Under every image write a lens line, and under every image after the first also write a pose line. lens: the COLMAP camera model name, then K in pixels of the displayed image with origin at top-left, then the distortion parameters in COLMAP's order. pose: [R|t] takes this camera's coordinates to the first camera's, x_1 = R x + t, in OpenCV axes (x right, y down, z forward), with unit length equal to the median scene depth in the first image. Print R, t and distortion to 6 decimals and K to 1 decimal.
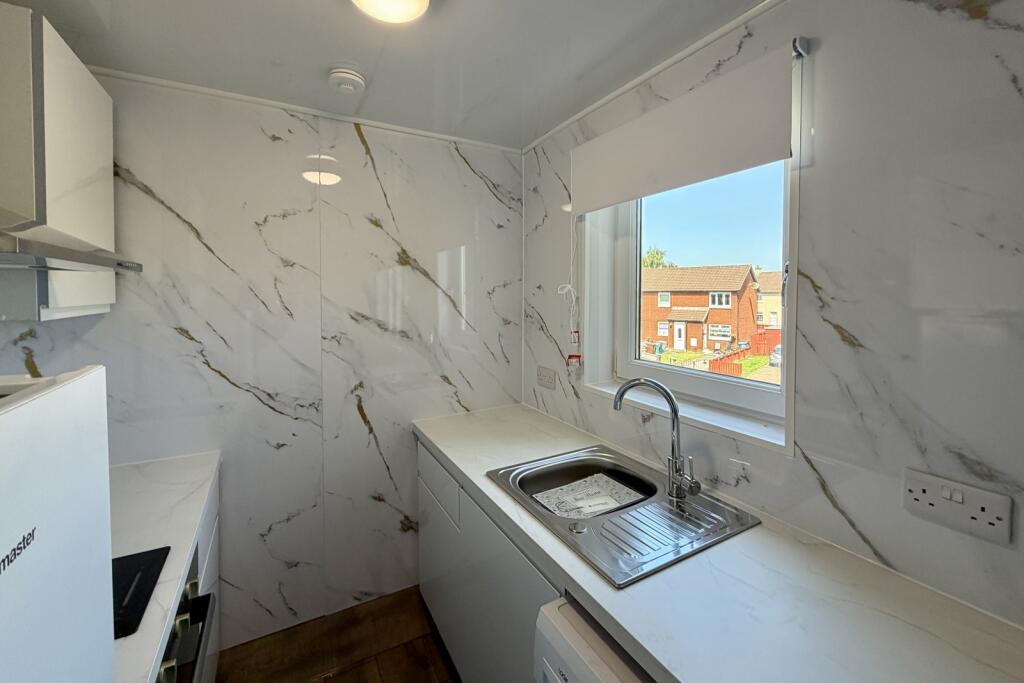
lens RADIAL K [[415.0, 0, 510.4], [0, 415.0, 296.4], [0, 0, 1]] dist [-0.001356, -0.000430]
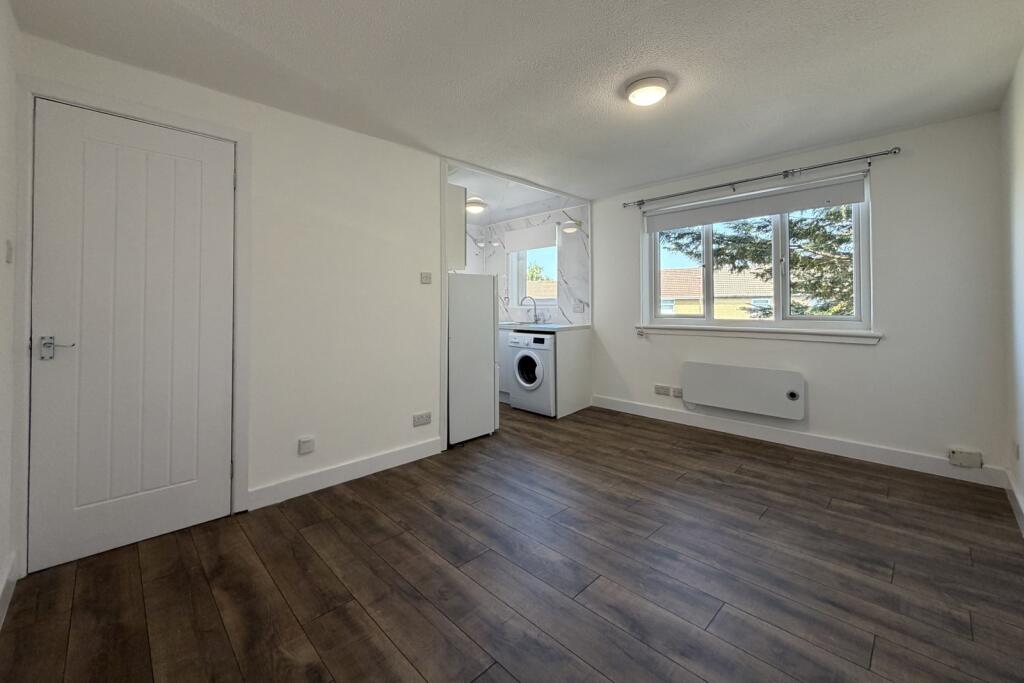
lens RADIAL K [[415.0, 0, 502.6], [0, 415.0, 303.3], [0, 0, 1]] dist [-0.001356, -0.000430]
pose [[0.967044, 0.000306, 0.254607, -0.855980], [0.004550, 0.999819, -0.018481, 0.310781], [-0.254567, 0.019031, 0.966868, -2.581918]]
